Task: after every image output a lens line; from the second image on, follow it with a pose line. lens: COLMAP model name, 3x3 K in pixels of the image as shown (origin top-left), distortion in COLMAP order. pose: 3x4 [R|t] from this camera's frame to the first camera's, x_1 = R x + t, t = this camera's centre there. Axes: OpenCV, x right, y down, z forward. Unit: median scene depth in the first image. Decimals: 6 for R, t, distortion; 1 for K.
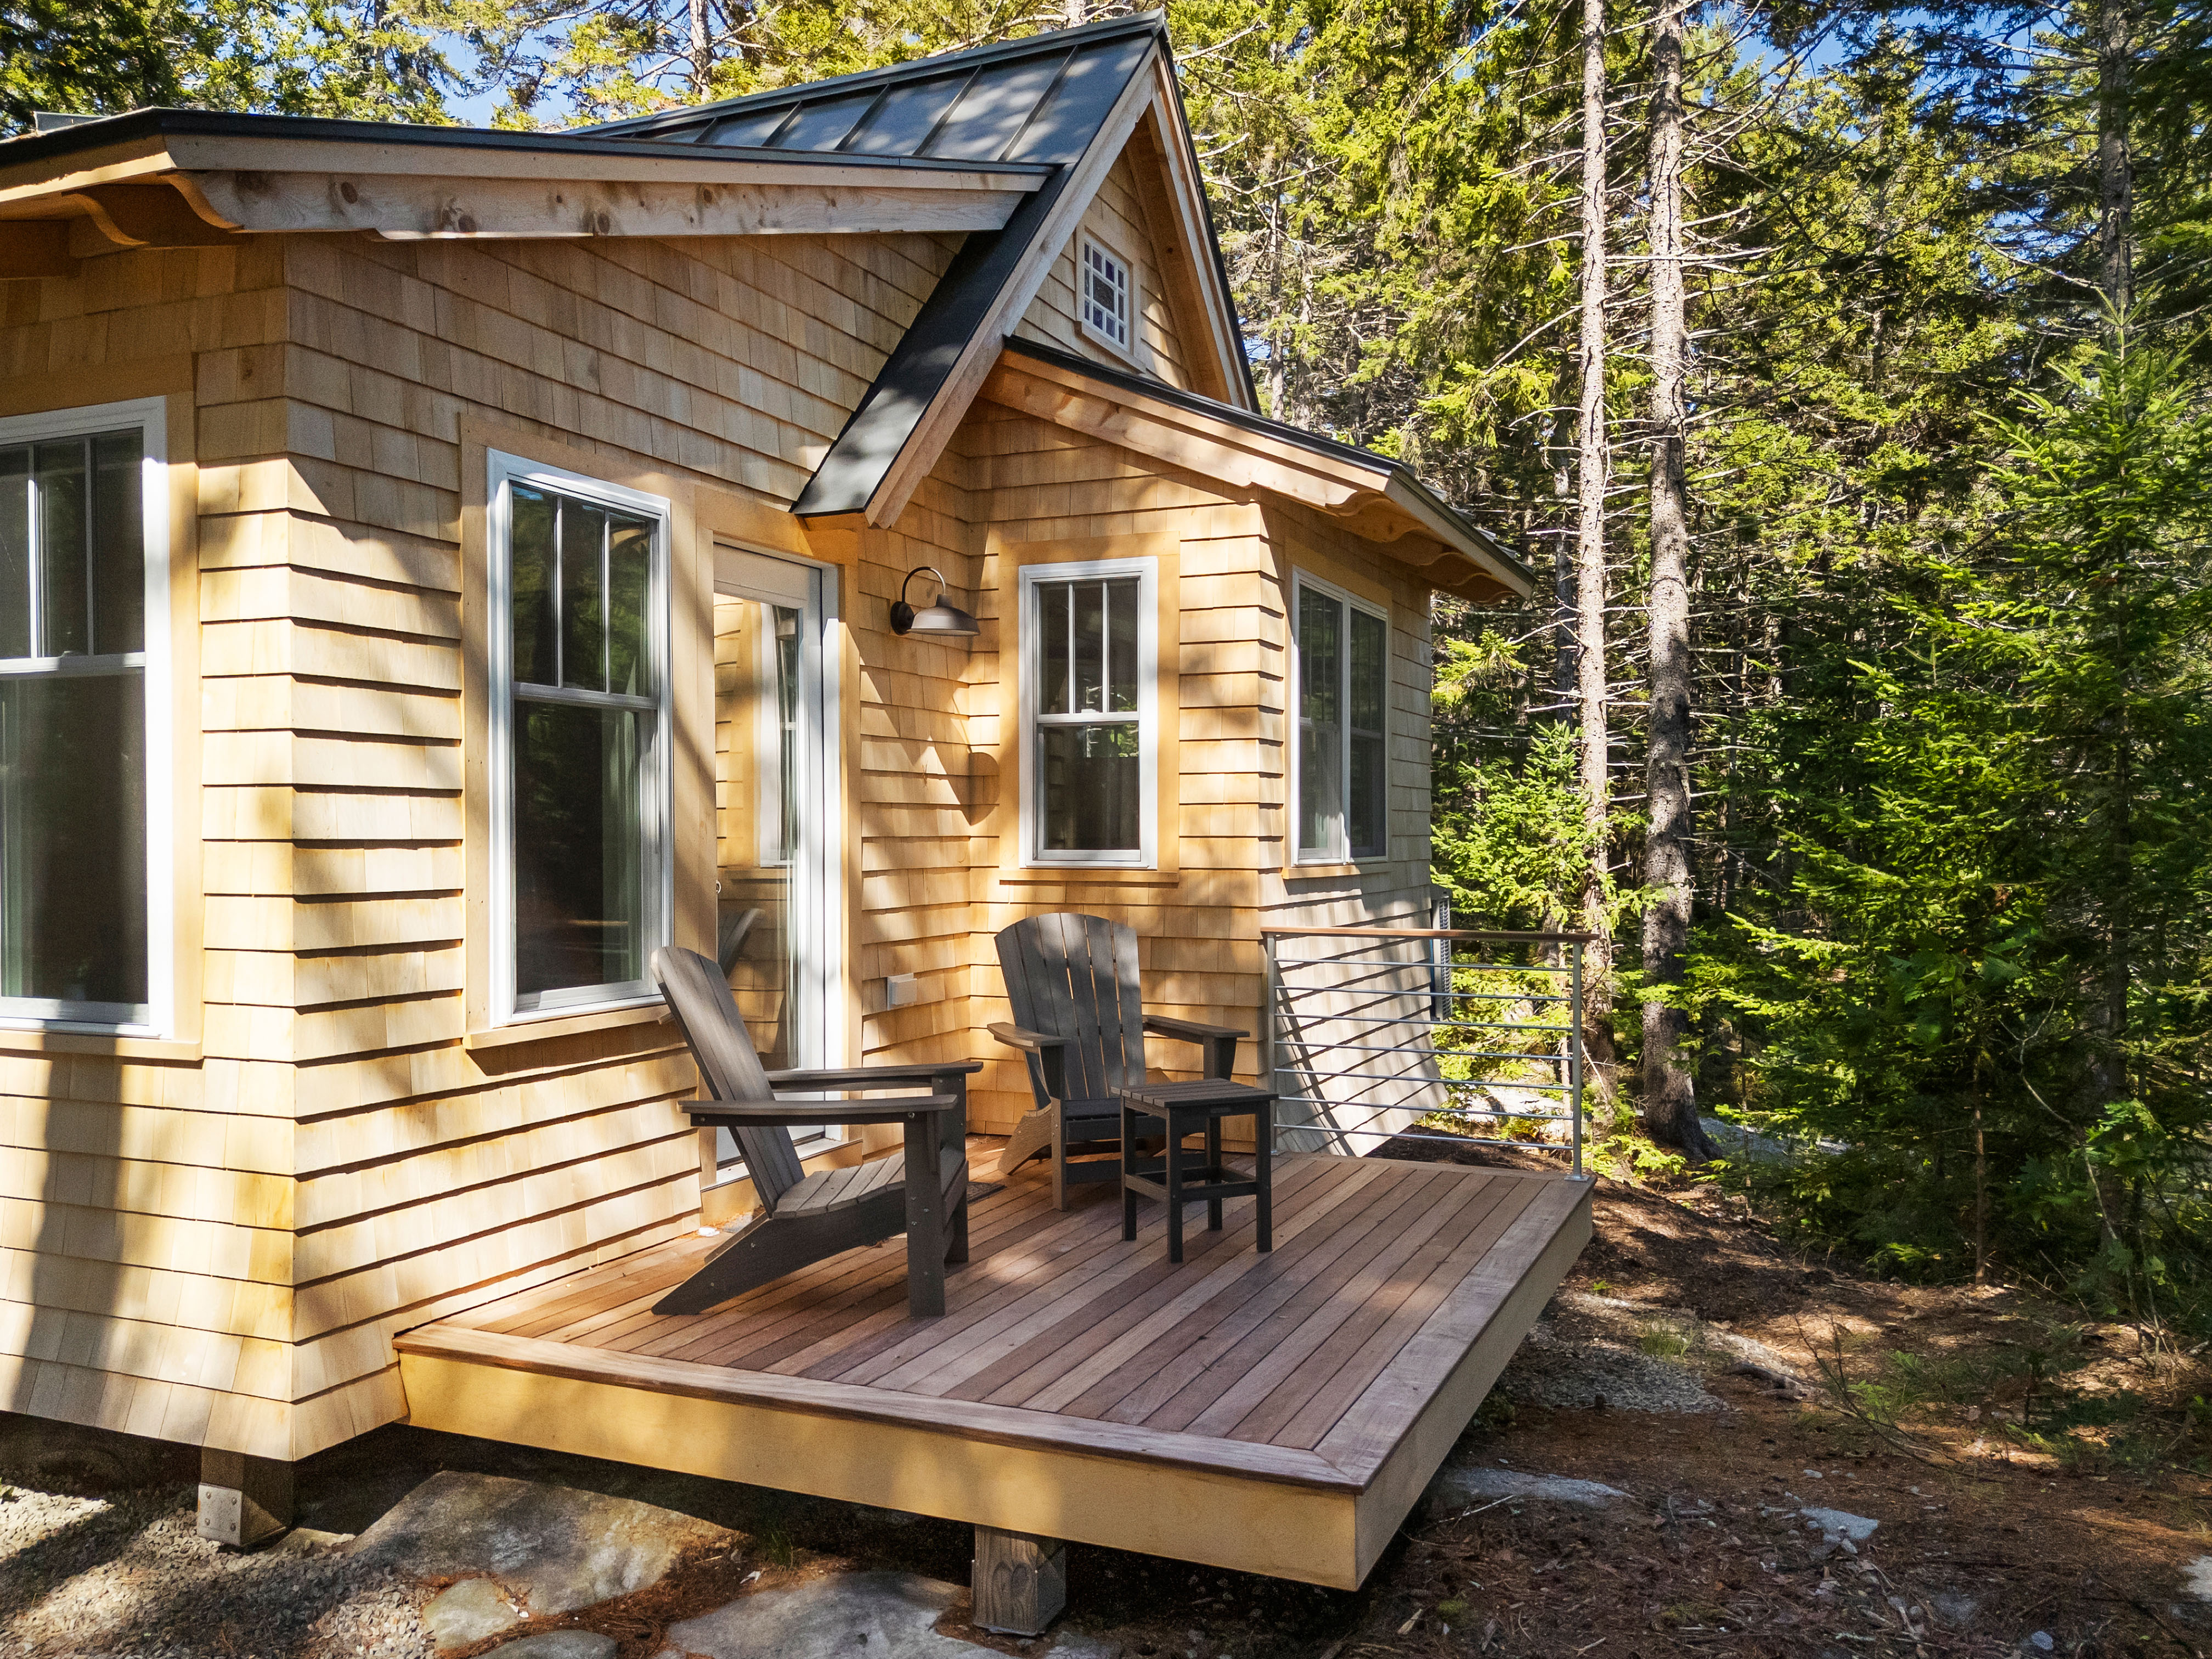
lens RADIAL K [[1739.7, 0, 1057.8], [0, 1739.7, 969.2], [0, 0, 1]] dist [0.053987, -0.009941]
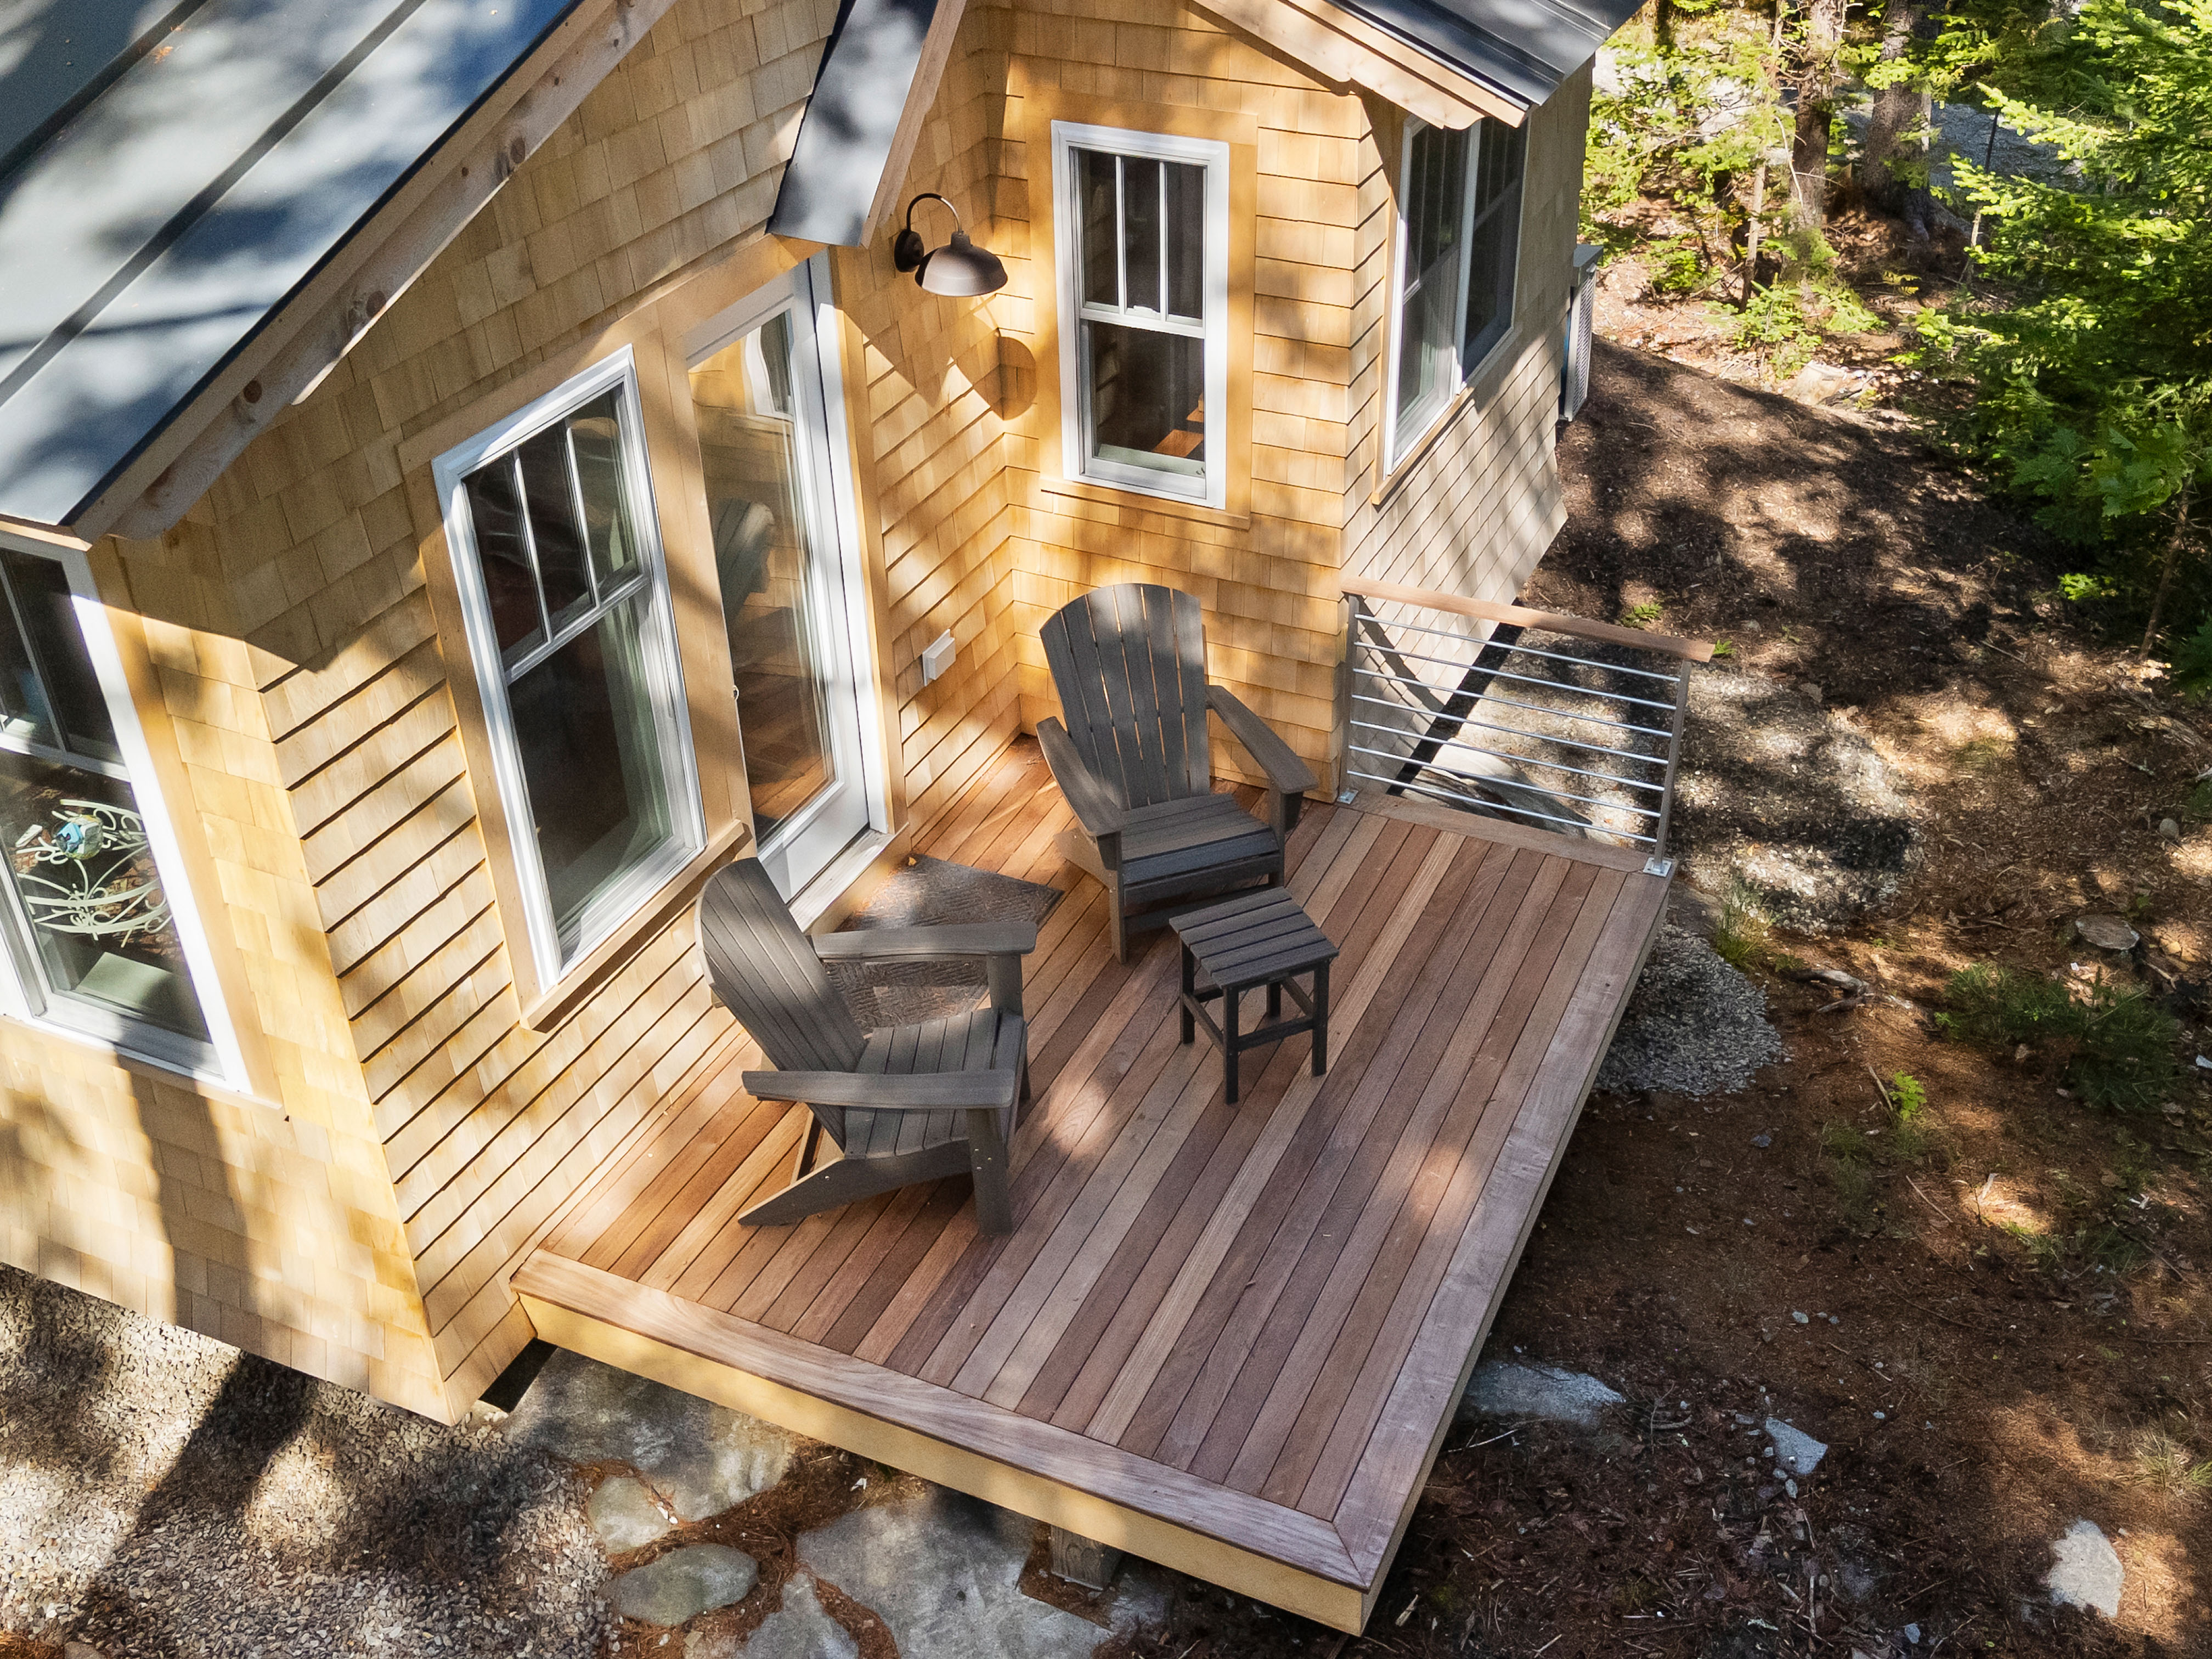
lens RADIAL K [[2127.1, 0, 1108.7], [0, 2127.1, 954.4], [0, 0, 1]] dist [0.058309, -0.007209]
pose [[0.999796, -0.015749, -0.012646, 0.012768], [0.020099, 0.837877, 0.545489, -0.592129], [0.002005, -0.545632, 0.838023, -0.004442]]
